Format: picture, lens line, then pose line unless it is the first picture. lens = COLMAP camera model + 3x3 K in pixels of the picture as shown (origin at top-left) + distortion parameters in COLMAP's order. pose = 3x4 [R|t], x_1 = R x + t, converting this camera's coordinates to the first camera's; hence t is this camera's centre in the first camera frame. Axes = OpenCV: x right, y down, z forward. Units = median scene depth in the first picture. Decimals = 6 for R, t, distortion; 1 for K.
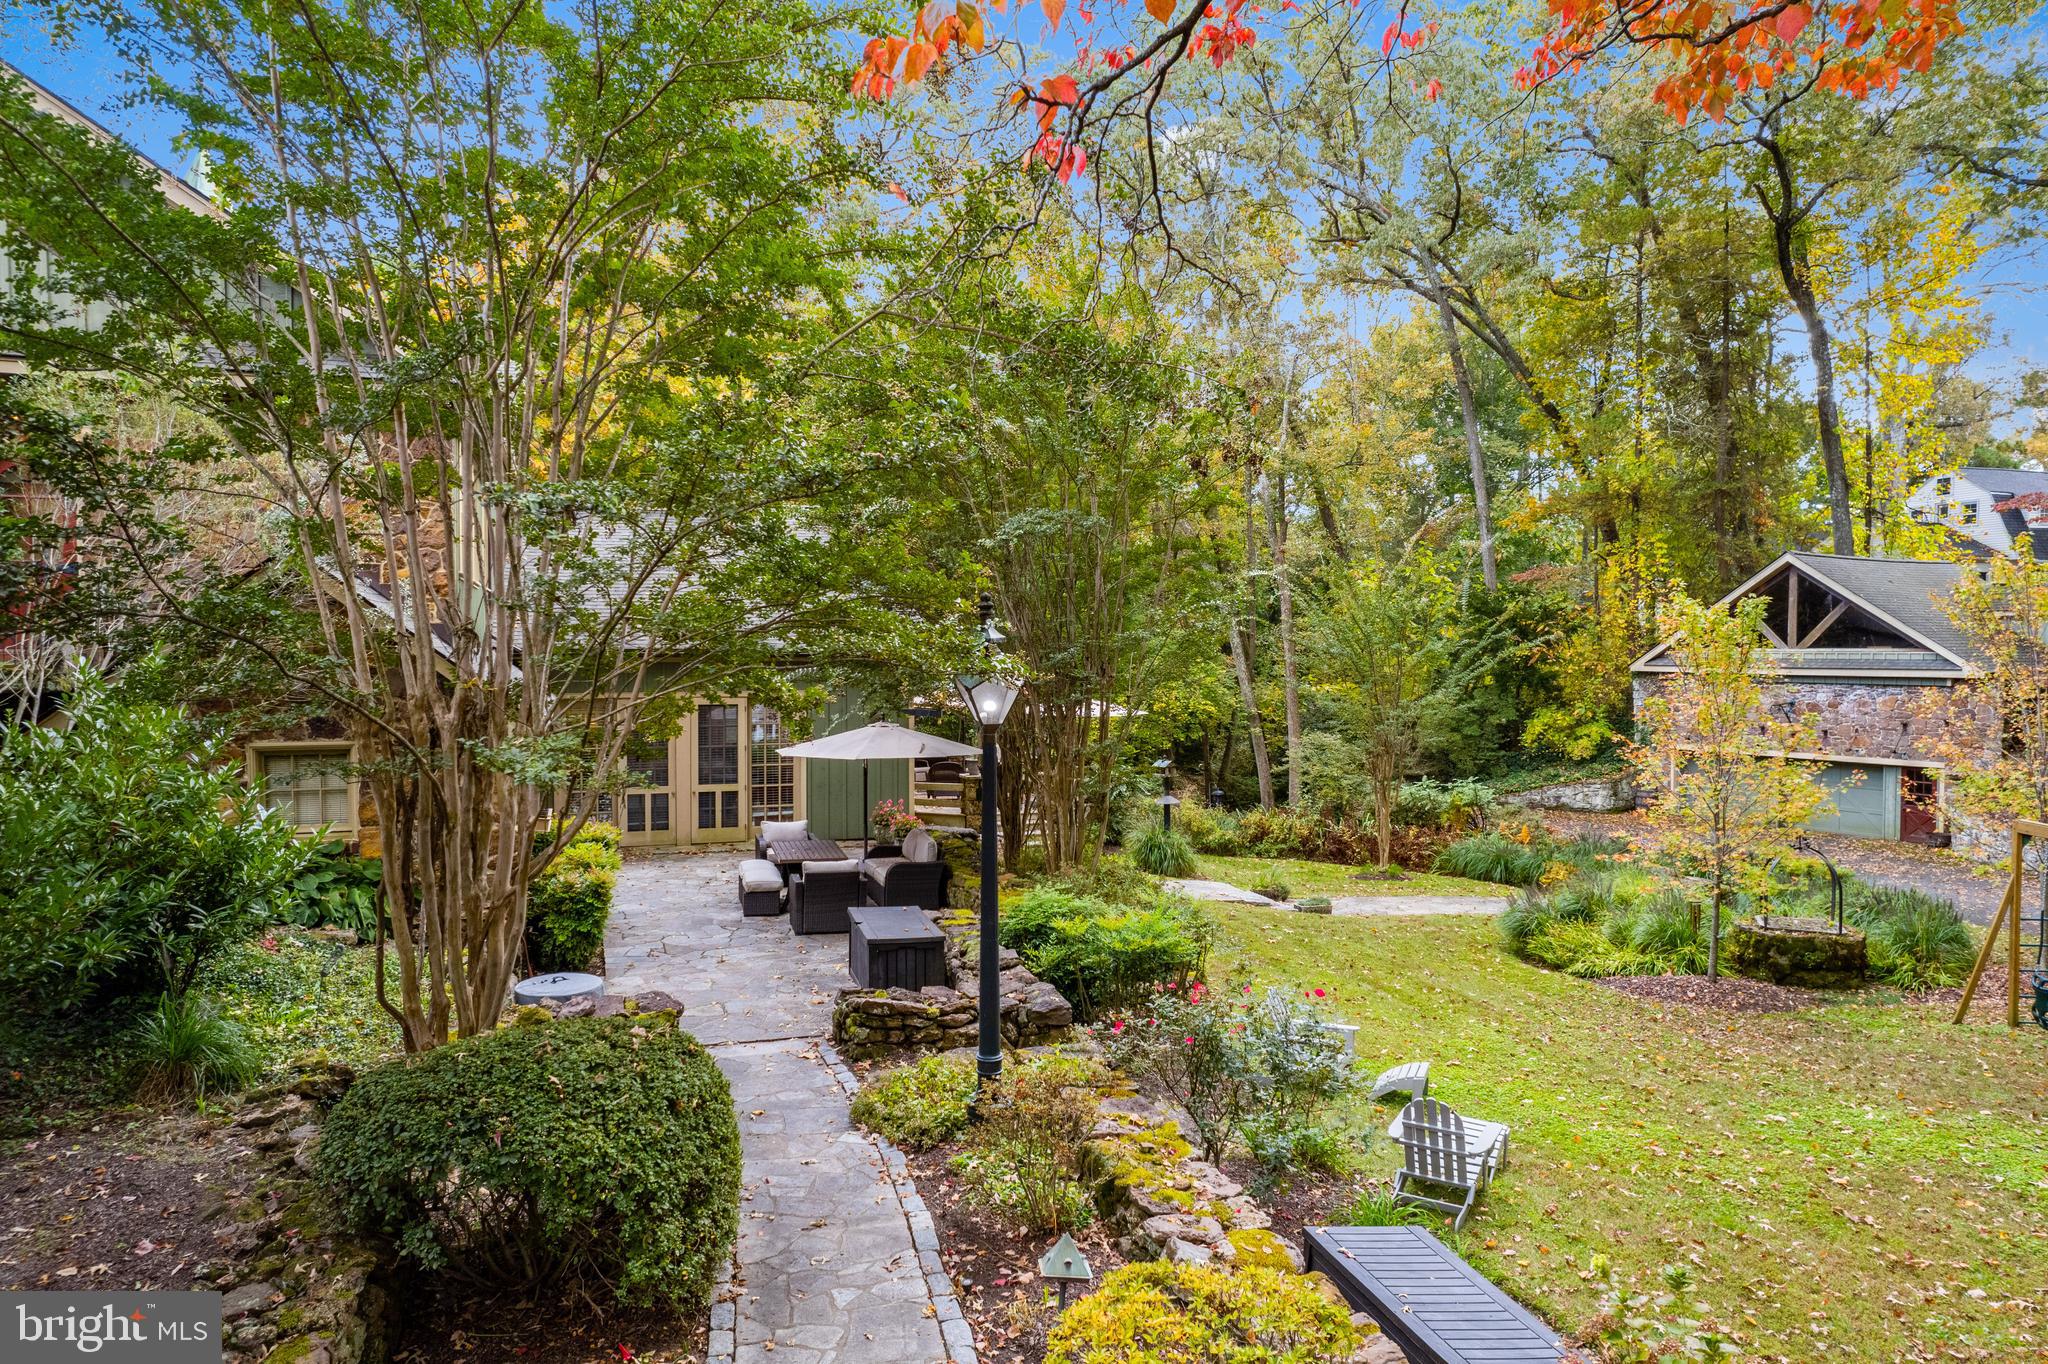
lens RADIAL K [[1313.7, 0, 1025.8], [0, 1313.7, 679.8], [0, 0, 1]] dist [-0.074177, 0.067262]
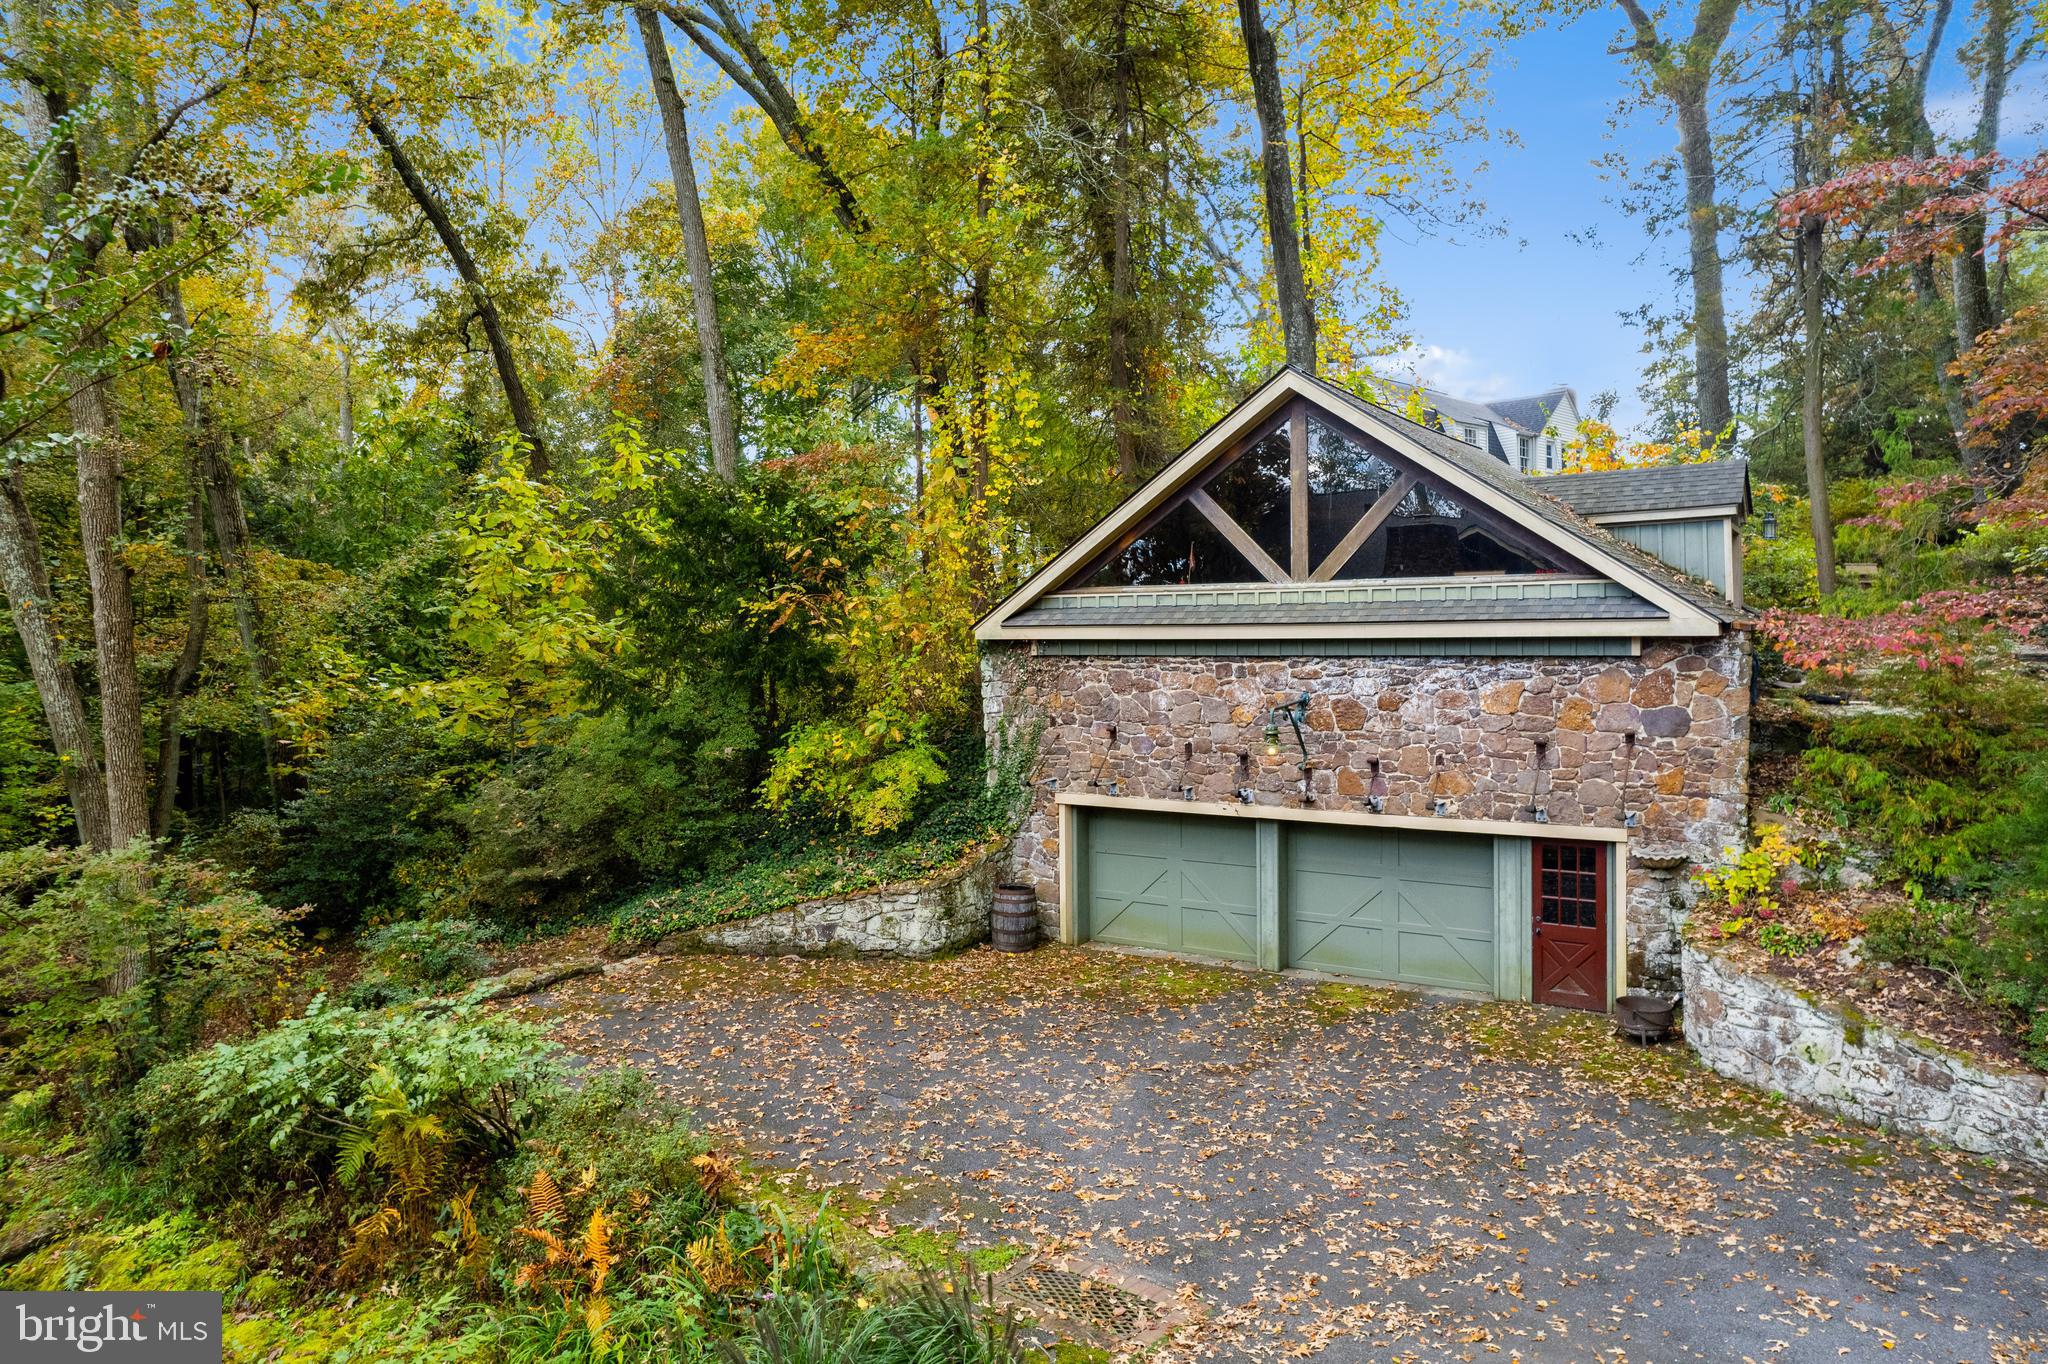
lens RADIAL K [[1313.7, 0, 1022.2], [0, 1313.7, 667.3], [0, 0, 1]] dist [-0.074177, 0.067262]
pose [[0.895843, -0.020770, 0.443884, 0.318532], [0.022371, 0.999748, 0.001629, 0.003205], [-0.443807, 0.008471, 0.896083, 0.667400]]
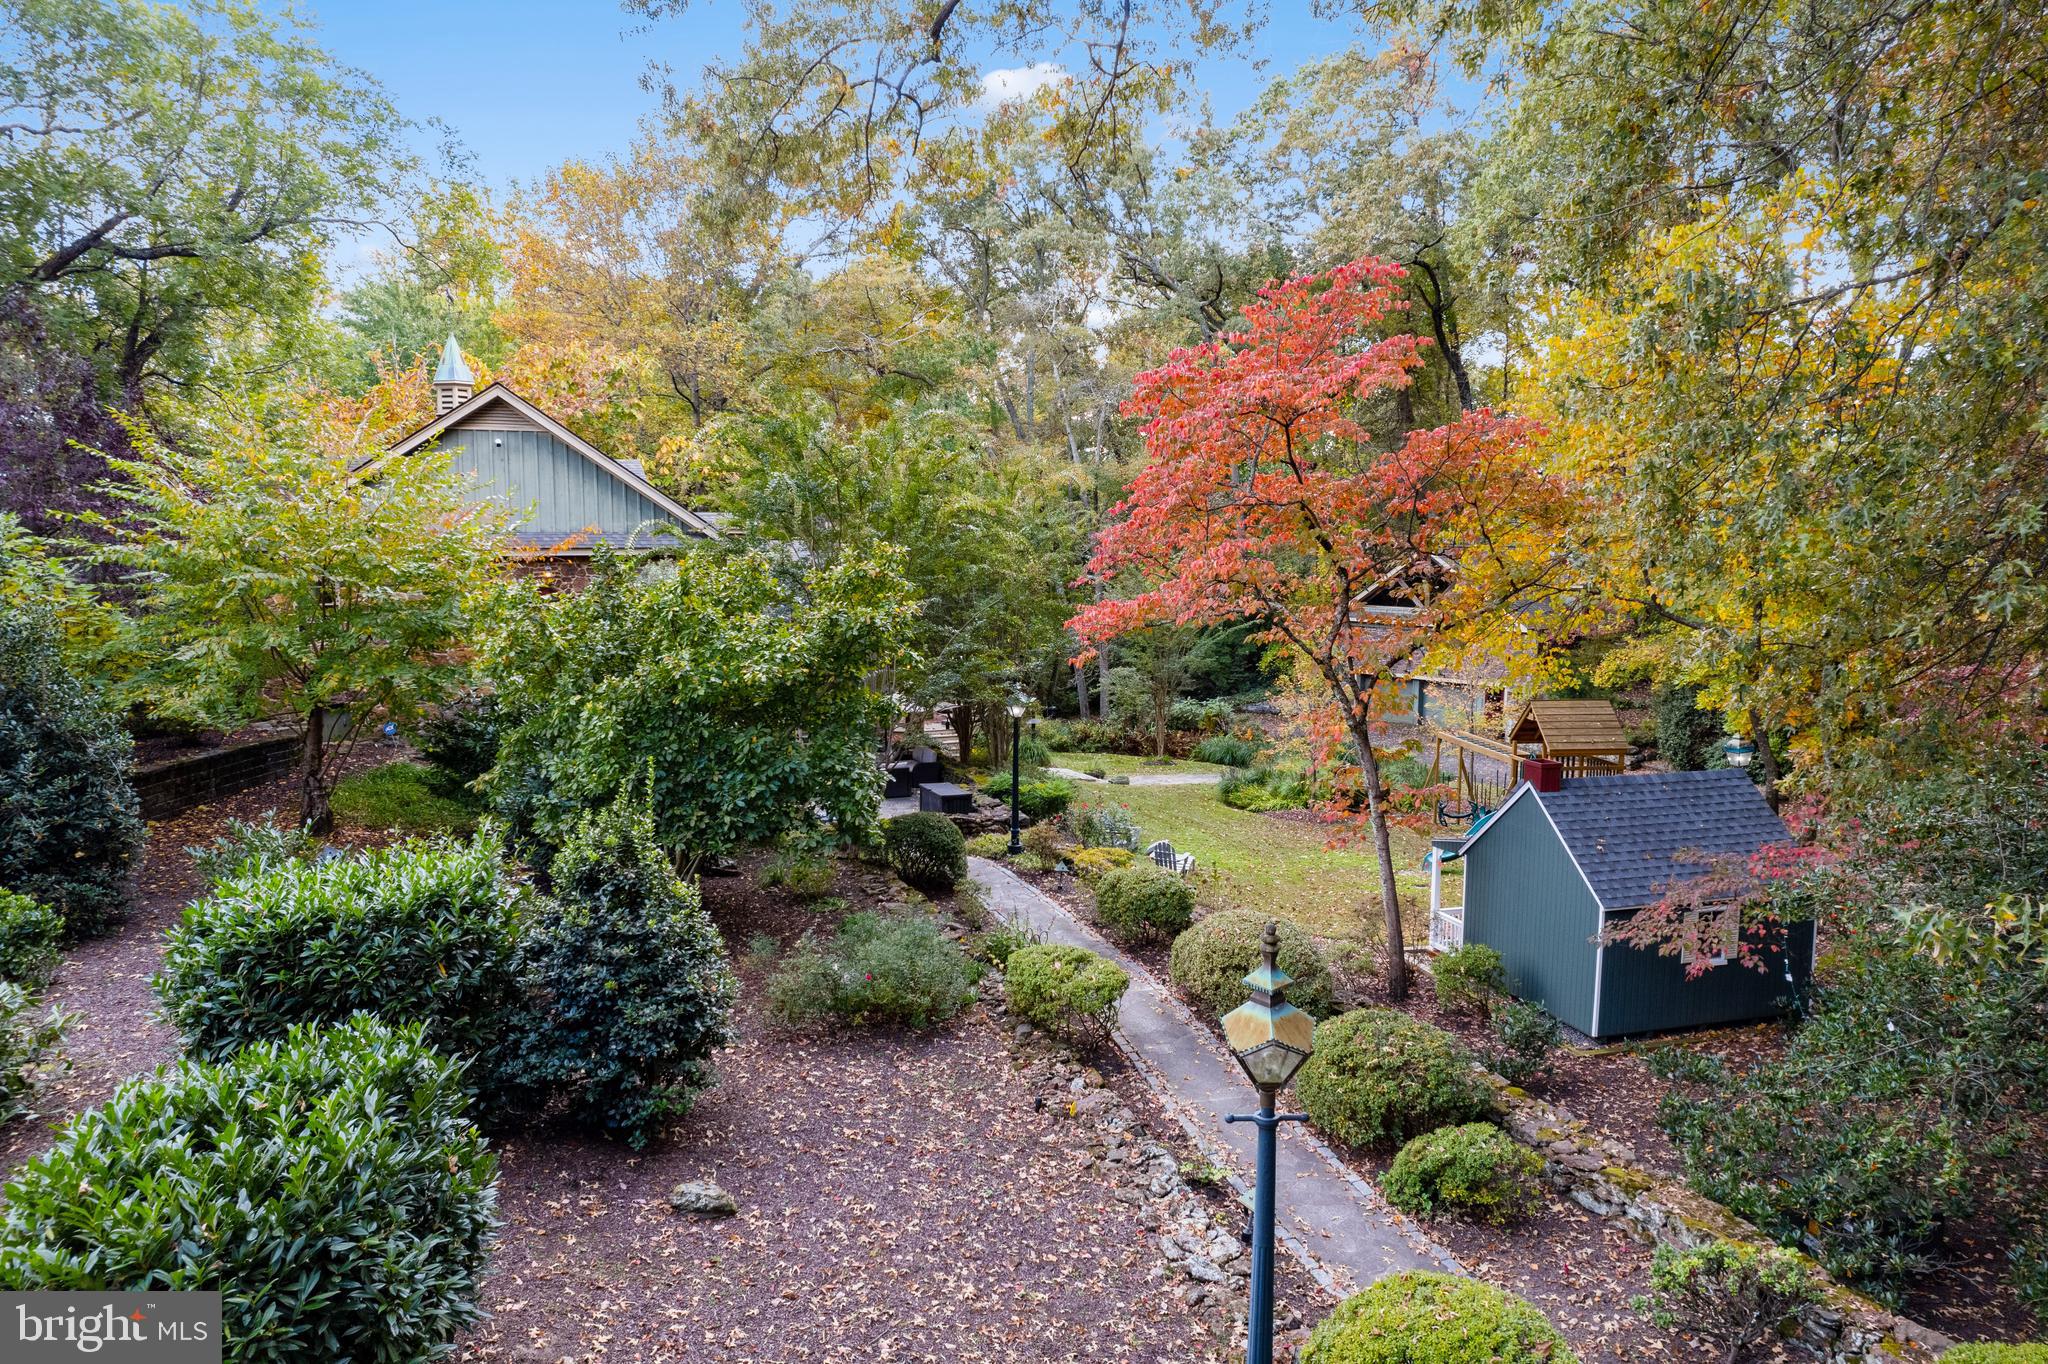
lens RADIAL K [[1313.7, 0, 1024.5], [0, 1313.7, 682.2], [0, 0, 1]] dist [-0.074177, 0.067262]
pose [[0.988697, -0.015929, 0.149076, -0.113714], [0.003075, 0.996285, 0.086059, -0.075833], [-0.149893, -0.084628, 0.985074, -0.483354]]
